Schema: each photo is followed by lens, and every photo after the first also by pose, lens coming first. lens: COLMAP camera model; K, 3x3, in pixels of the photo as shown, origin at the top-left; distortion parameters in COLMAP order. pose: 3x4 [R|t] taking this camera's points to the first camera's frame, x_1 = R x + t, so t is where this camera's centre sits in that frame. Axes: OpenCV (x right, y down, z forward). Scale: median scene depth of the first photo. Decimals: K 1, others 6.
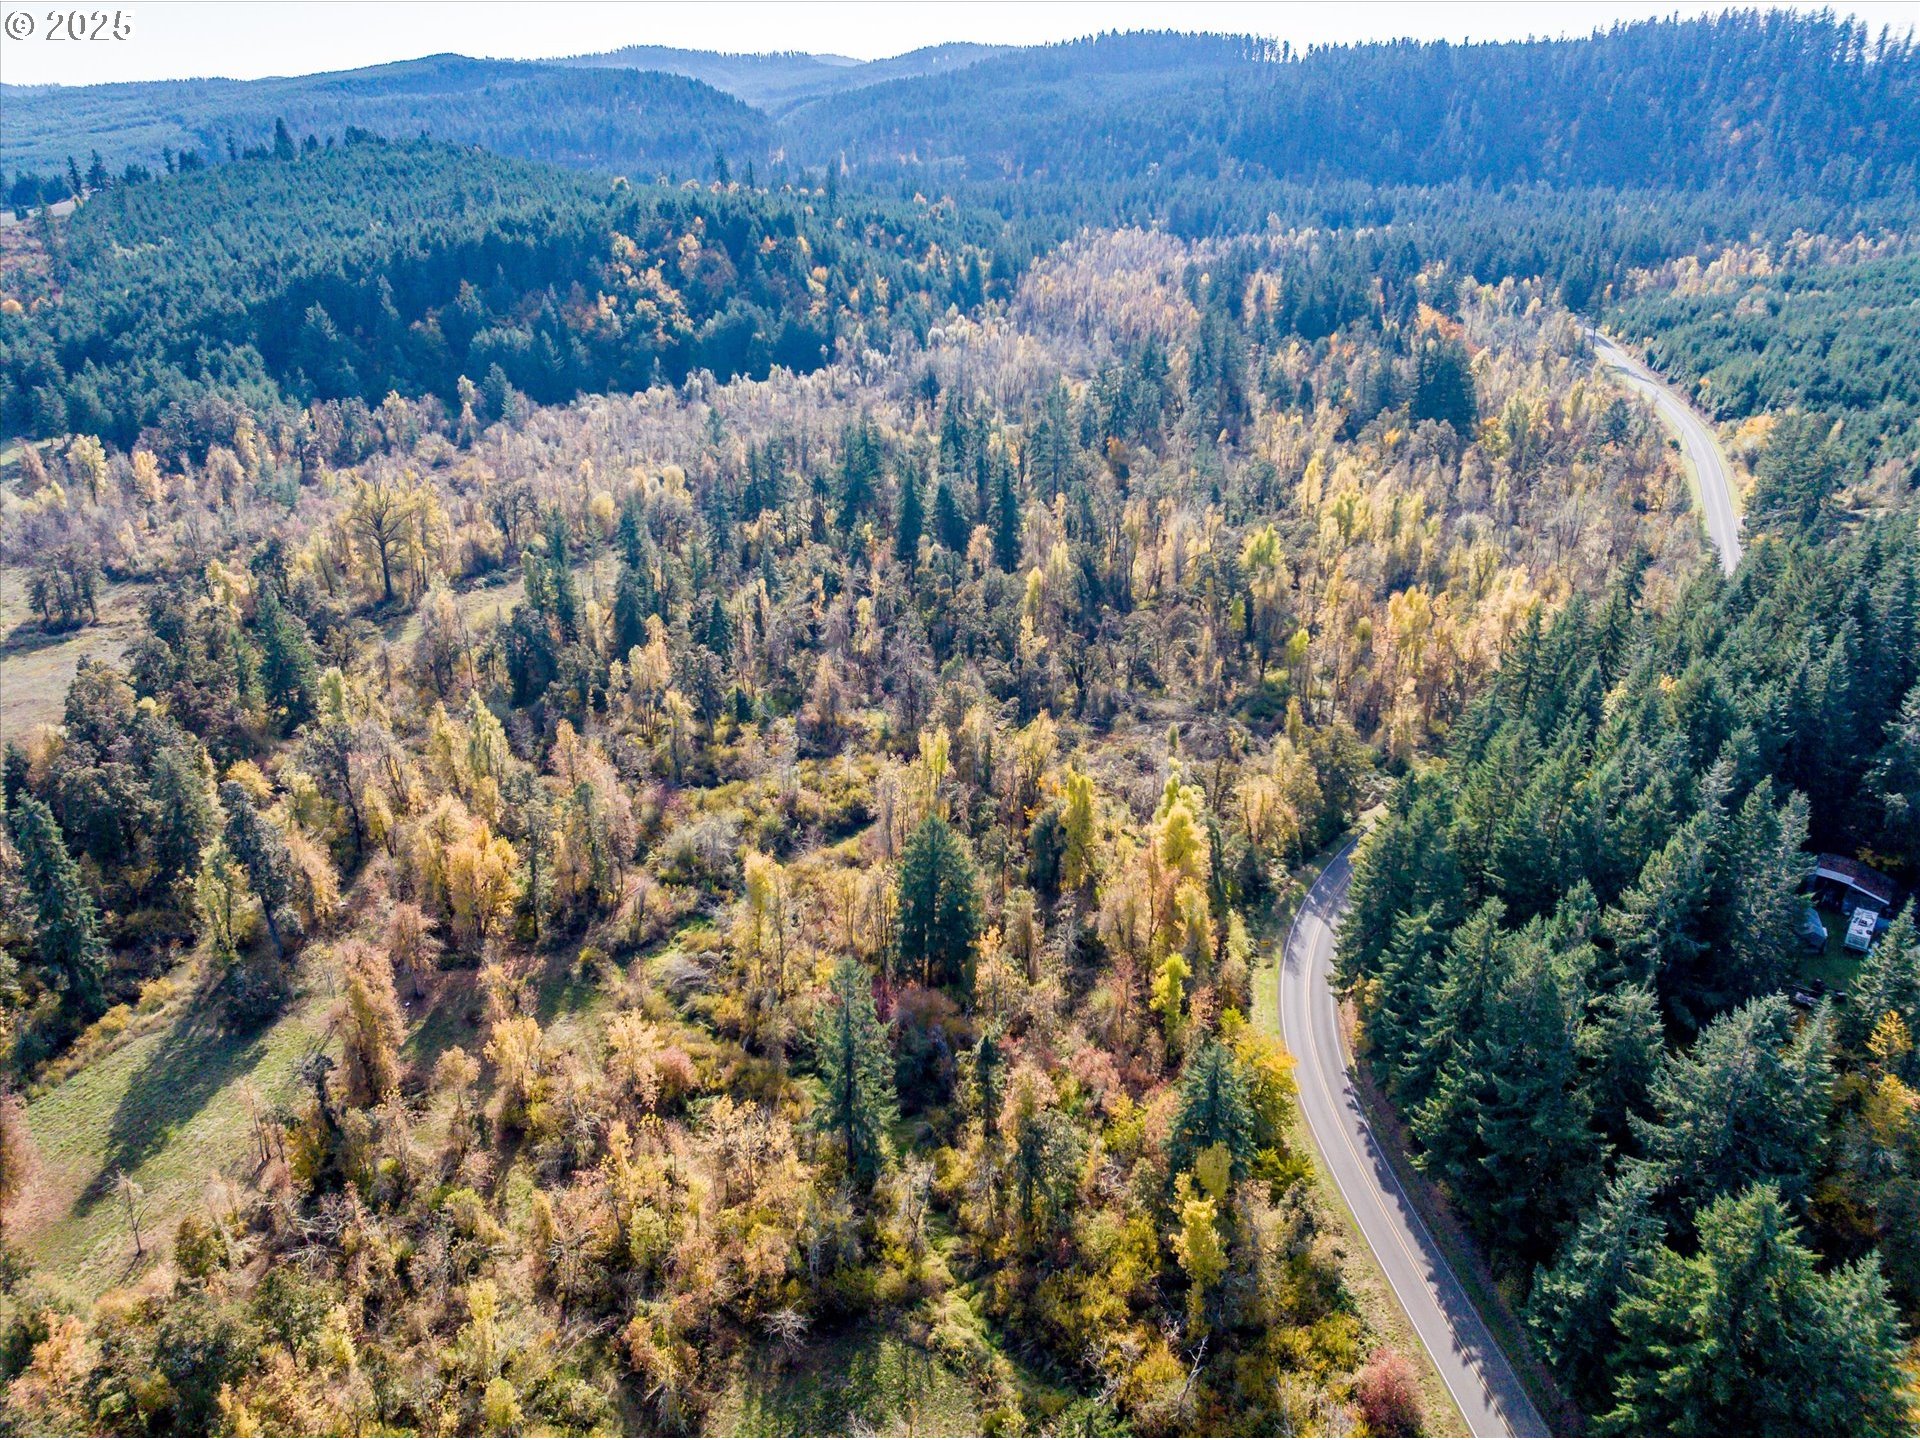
lens RADIAL K [[1345.2, 0, 969.9], [0, 1345.2, 710.1], [0, 0, 1]] dist [-0.054437, 0.019125]
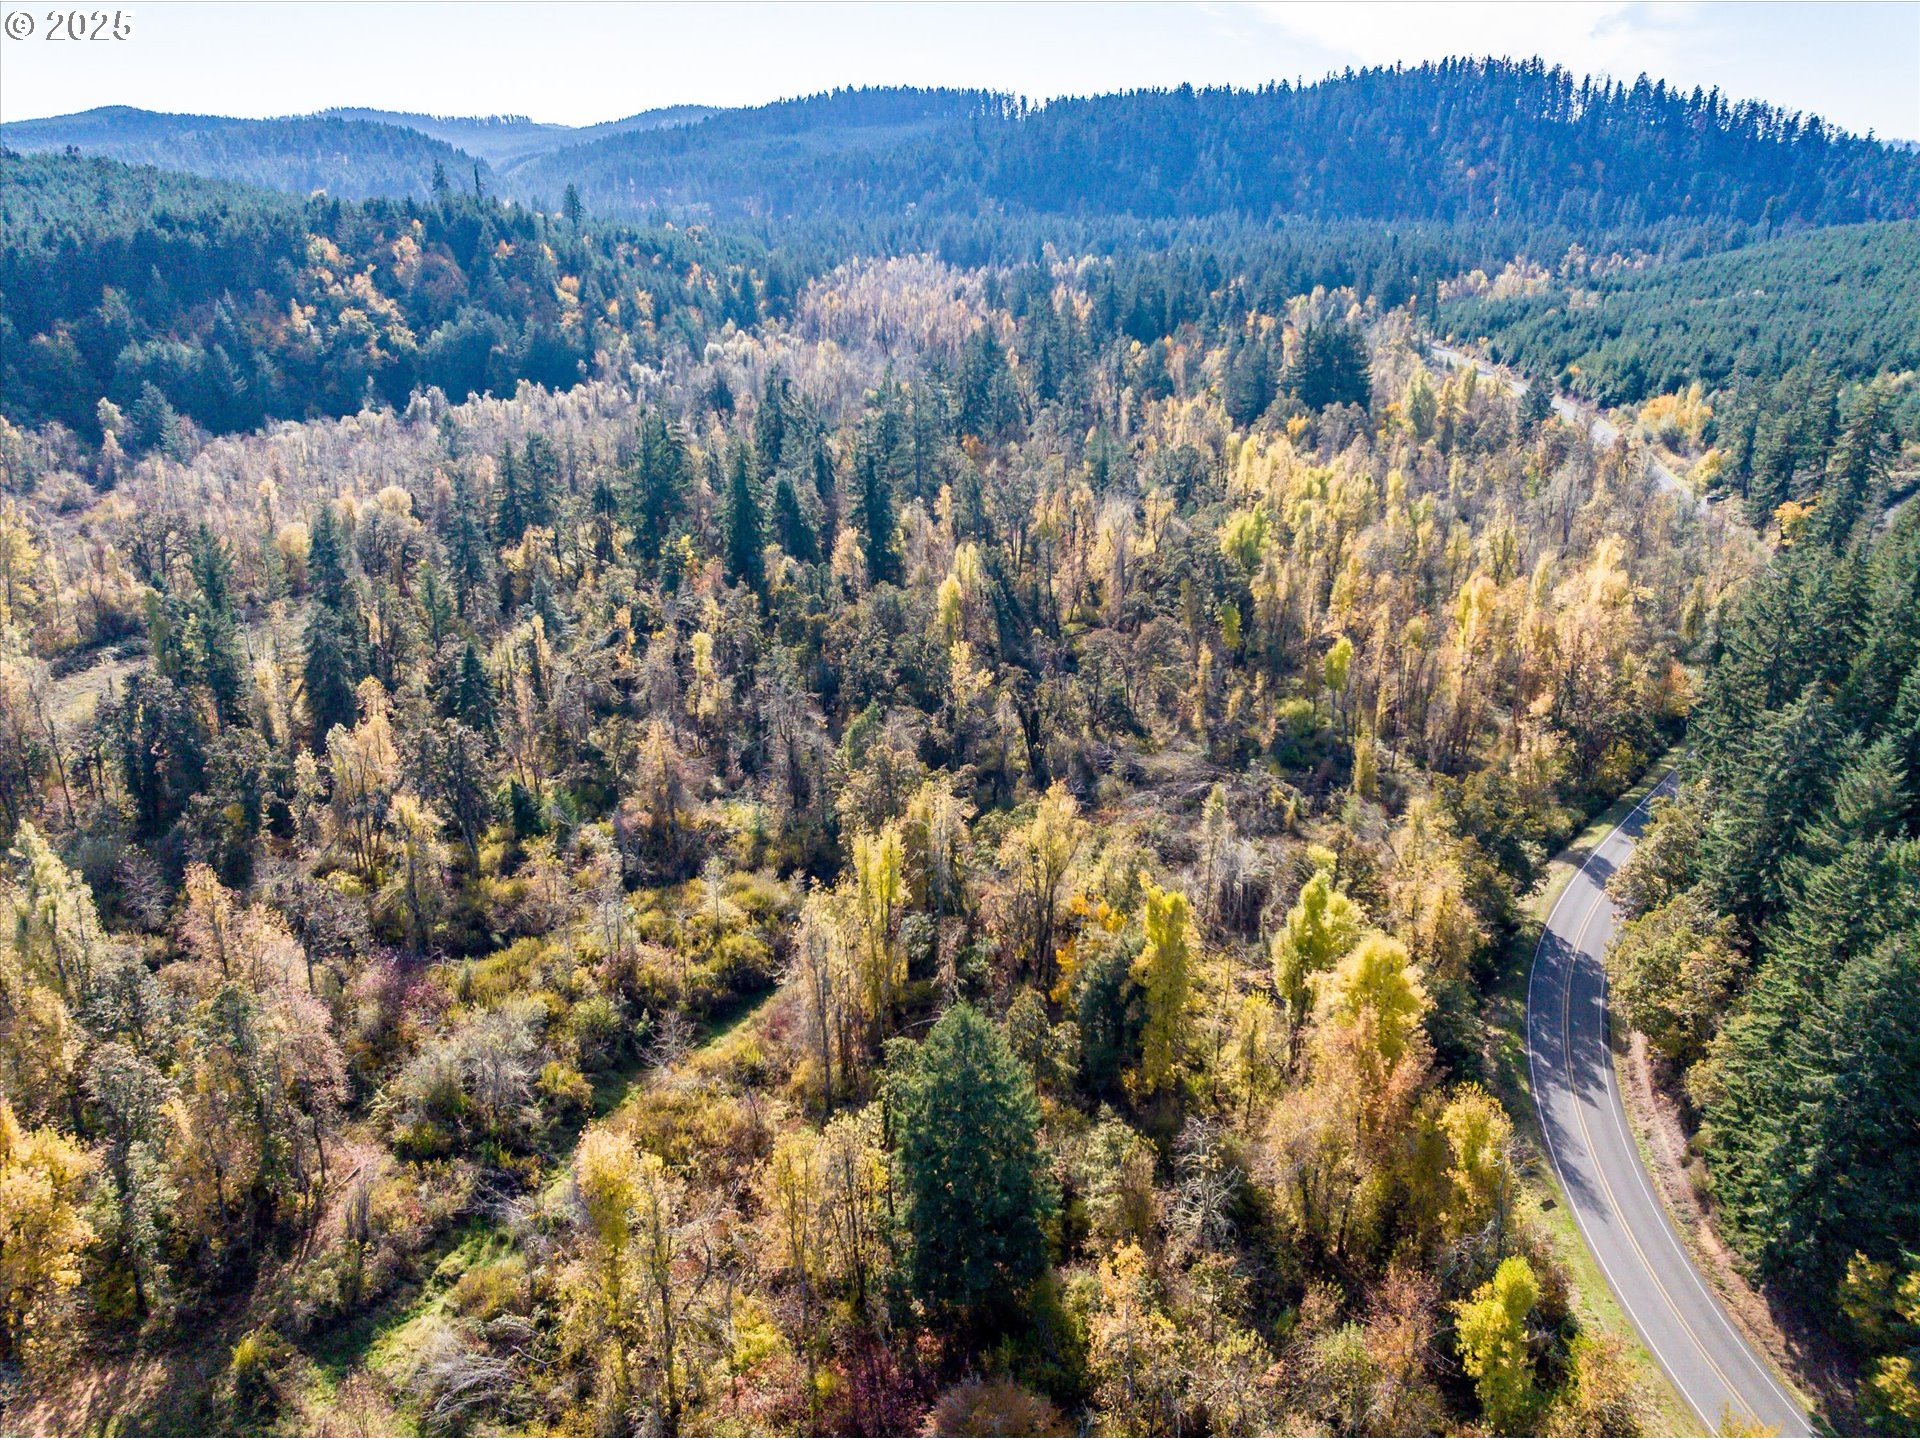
lens RADIAL K [[1345.2, 0, 964.0], [0, 1345.2, 711.9], [0, 0, 1]] dist [-0.054437, 0.019125]
pose [[0.982936, -0.065557, 0.171871, -0.053735], [0.073935, 0.996344, -0.042801, -0.005165], [-0.168436, 0.054778, 0.984189, 0.261978]]
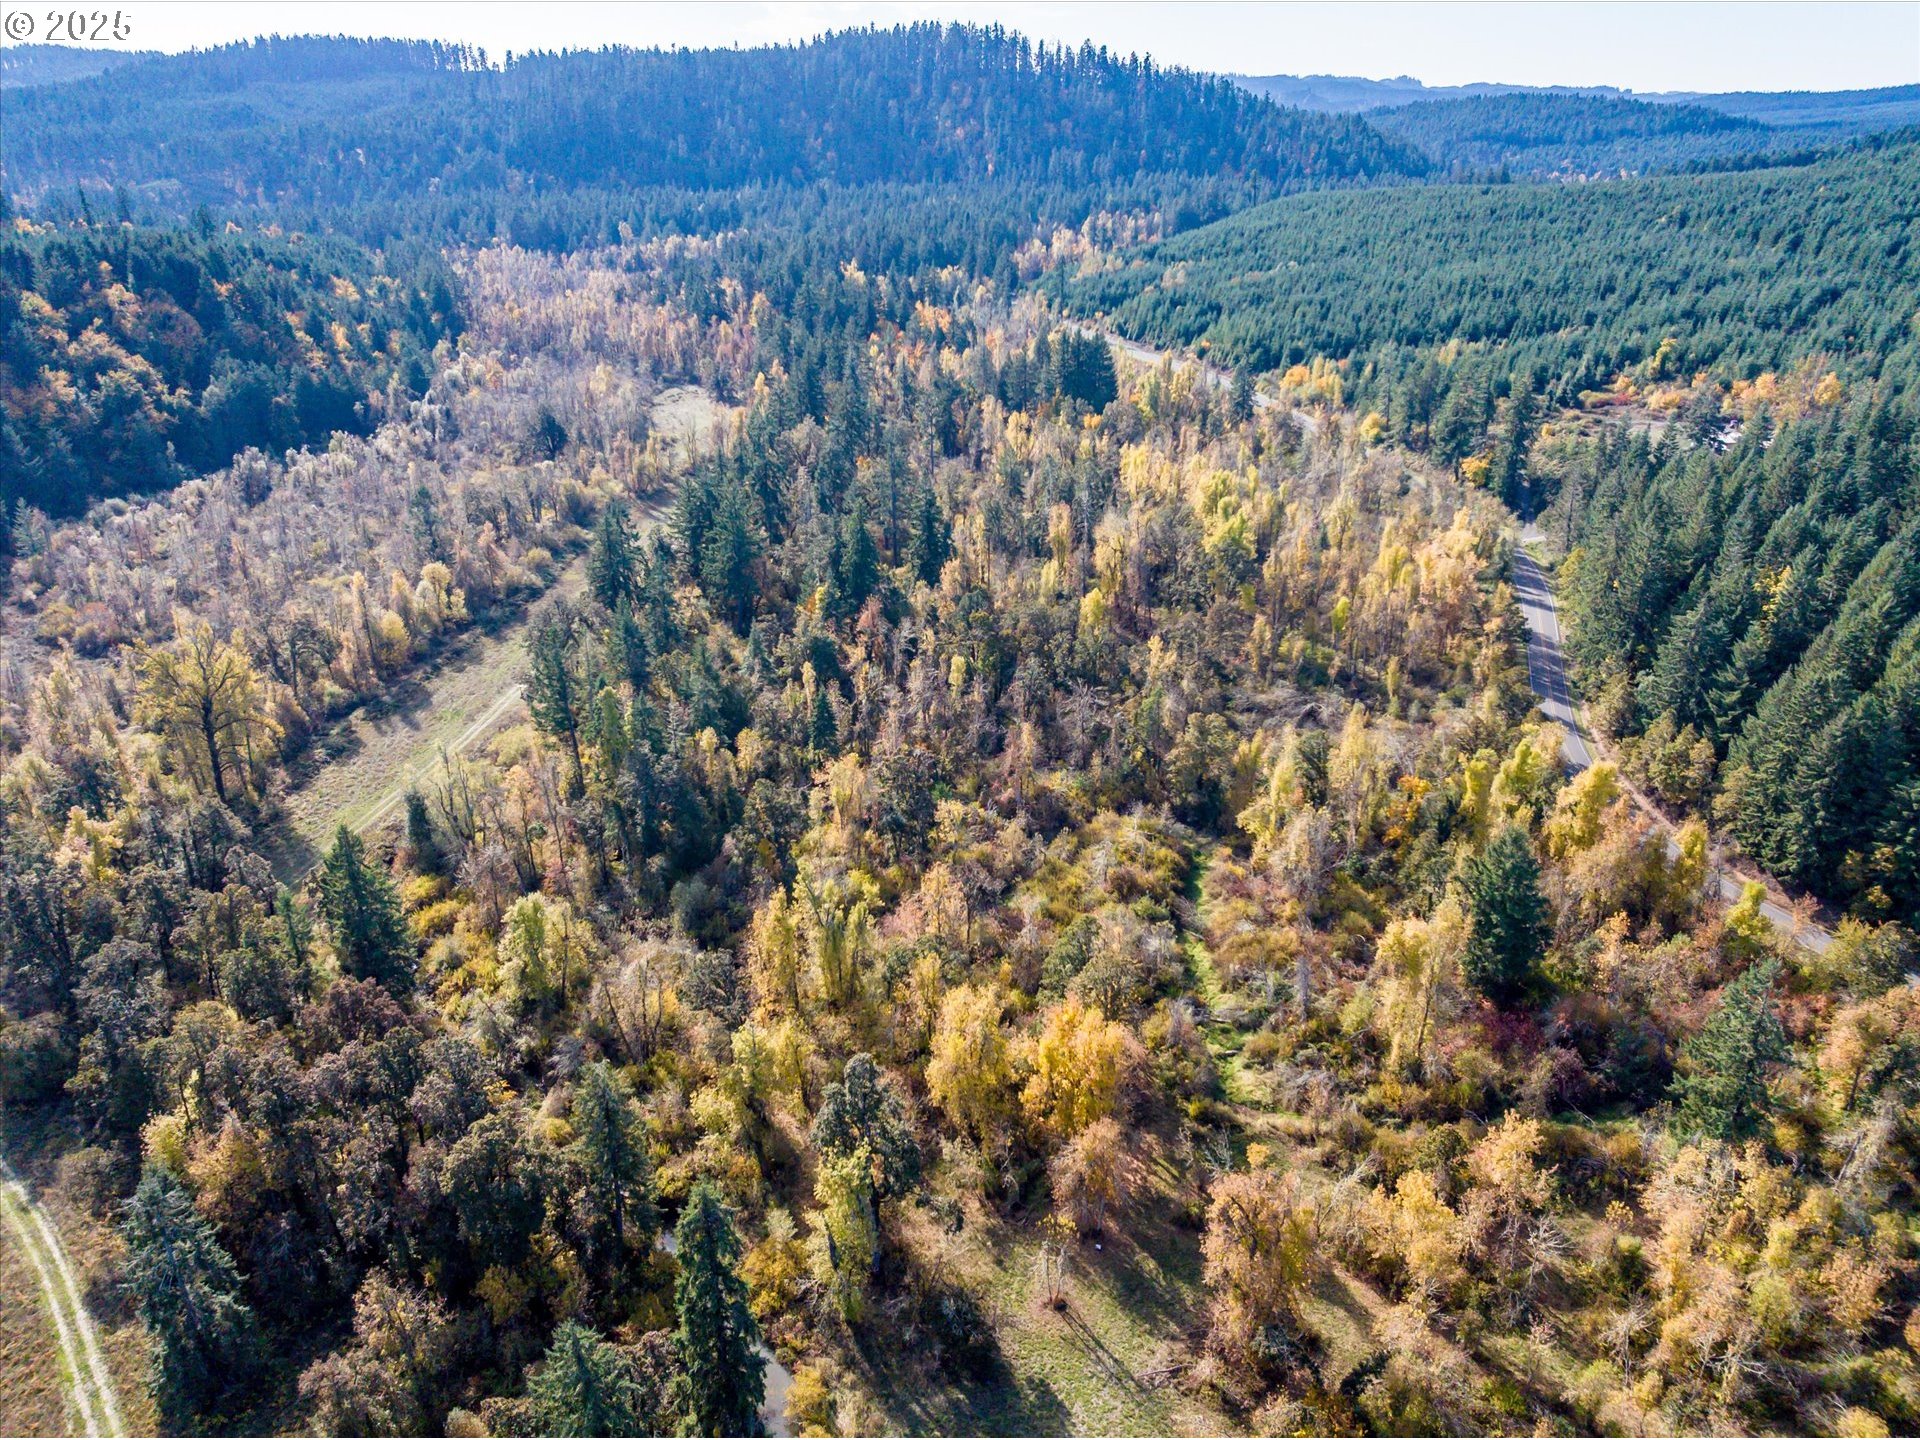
lens RADIAL K [[1345.2, 0, 970.9], [0, 1345.2, 720.8], [0, 0, 1]] dist [-0.054437, 0.019125]
pose [[0.827182, -0.230732, 0.512379, -0.430986], [0.230122, 0.970940, 0.065721, -0.078872], [-0.512653, 0.063547, 0.856241, 0.186712]]
